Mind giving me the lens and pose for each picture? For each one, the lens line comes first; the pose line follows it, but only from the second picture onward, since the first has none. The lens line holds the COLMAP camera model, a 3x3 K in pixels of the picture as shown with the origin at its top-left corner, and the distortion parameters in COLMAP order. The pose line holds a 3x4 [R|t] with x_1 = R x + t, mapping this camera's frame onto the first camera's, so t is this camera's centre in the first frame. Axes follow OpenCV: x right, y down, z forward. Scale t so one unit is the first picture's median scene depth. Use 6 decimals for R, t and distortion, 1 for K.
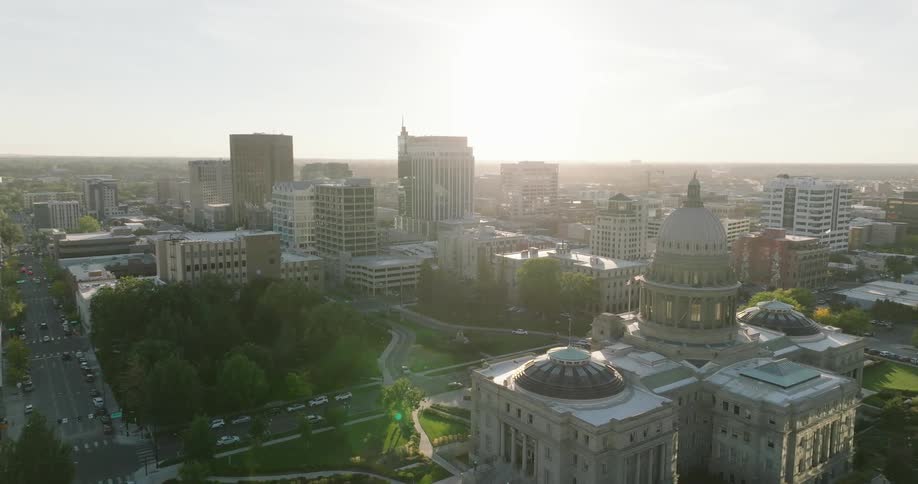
lens RADIAL K [[646.4, 0, 462.7], [0, 646.4, 239.9], [0, 0, 1]] dist [0.001854, 0.013586]
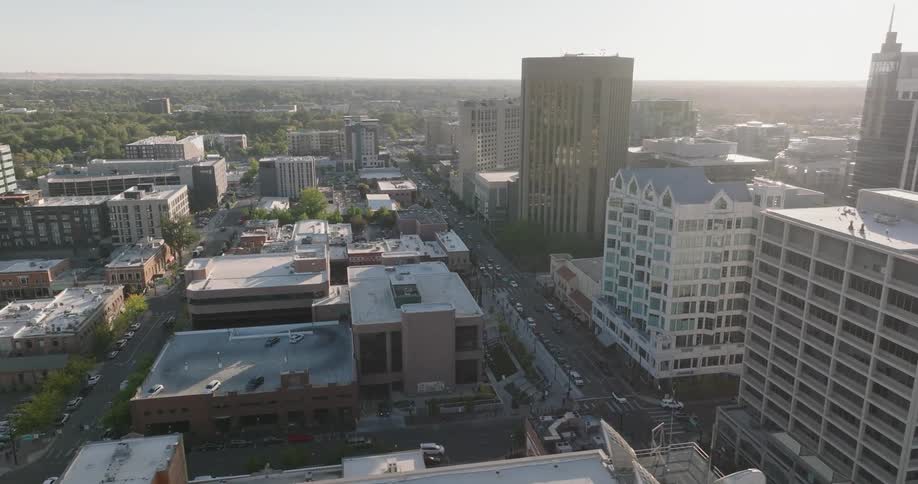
lens RADIAL K [[646.4, 0, 457.9], [0, 646.4, 239.2], [0, 0, 1]] dist [0.001854, 0.013586]
pose [[0.909797, 0.096291, -0.403730, -0.258974], [-0.048053, 0.990612, 0.127978, -0.116460], [0.412263, -0.097034, 0.905883, 0.693420]]
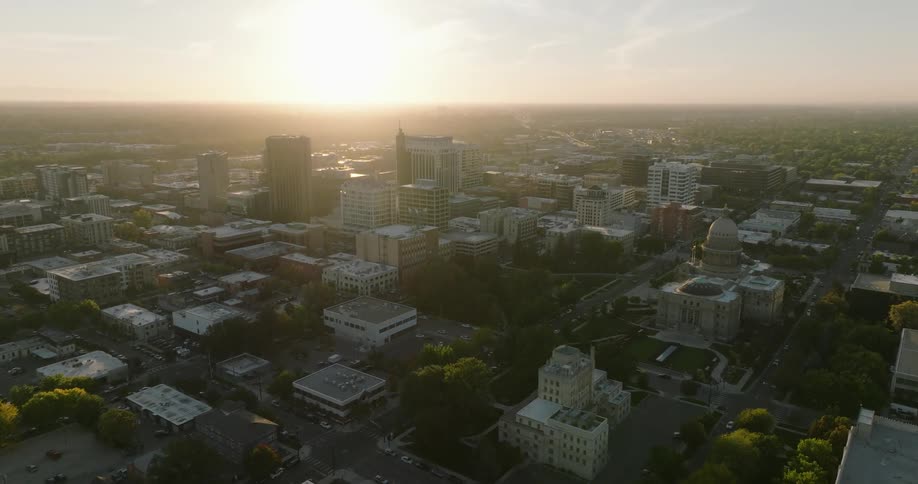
lens RADIAL K [[646.4, 0, 466.1], [0, 646.4, 245.1], [0, 0, 1]] dist [0.001854, 0.013586]
pose [[0.946411, -0.073591, 0.314468, -0.603059], [0.042139, 0.993507, 0.105678, -0.110568], [-0.320204, -0.086763, 0.943367, -0.454455]]
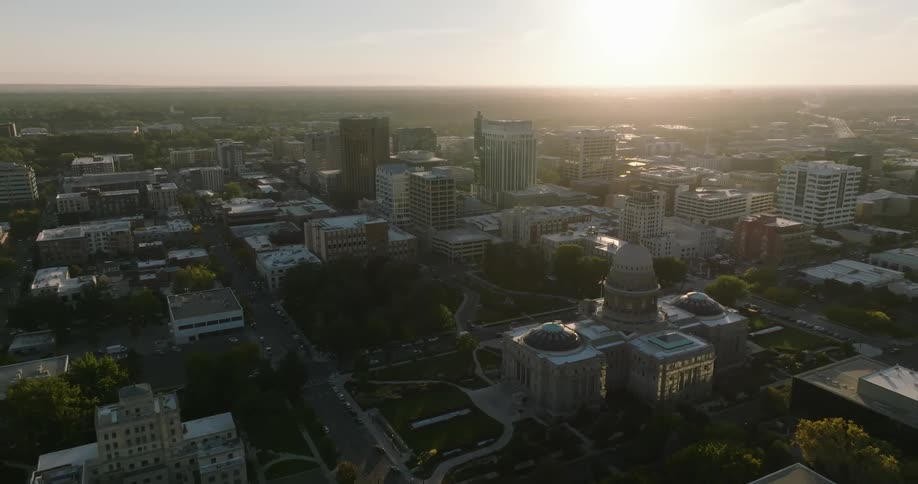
lens RADIAL K [[646.4, 0, 463.5], [0, 646.4, 249.4], [0, 0, 1]] dist [0.001854, 0.013586]
pose [[0.992186, 0.023090, -0.122610, 0.050757], [-0.007252, 0.991738, 0.128077, -0.110543], [0.124554, -0.126187, 0.984156, -0.331800]]
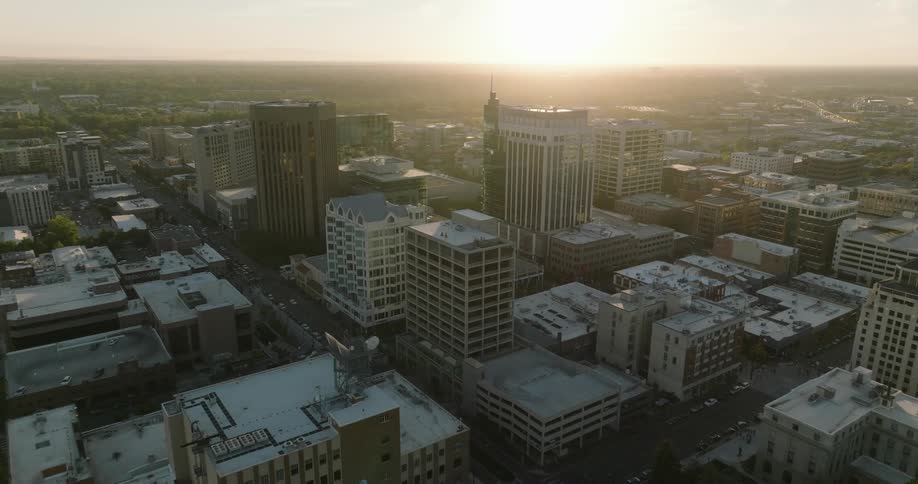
lens RADIAL K [[646.4, 0, 459.1], [0, 646.4, 242.1], [0, 0, 1]] dist [0.001854, 0.013586]
pose [[0.999995, 0.001844, -0.002598, -0.193206], [-0.001433, 0.988650, 0.150234, -0.181335], [0.002846, -0.150229, 0.988647, 0.416739]]
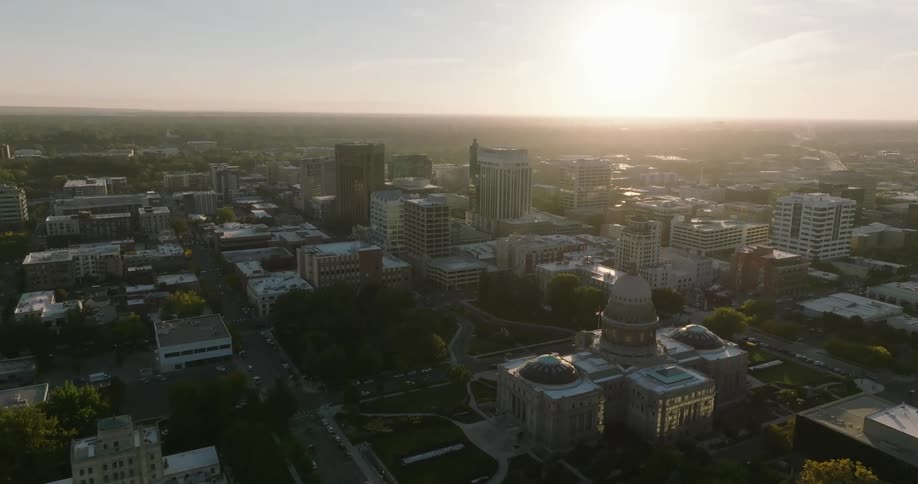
lens RADIAL K [[646.4, 0, 463.4], [0, 646.4, 248.2], [0, 0, 1]] dist [0.001854, 0.013586]
pose [[0.993020, 0.030016, -0.114059, 0.046781], [-0.020404, 0.996212, 0.084527, -0.111078], [0.116164, -0.081609, 0.989872, -0.317424]]
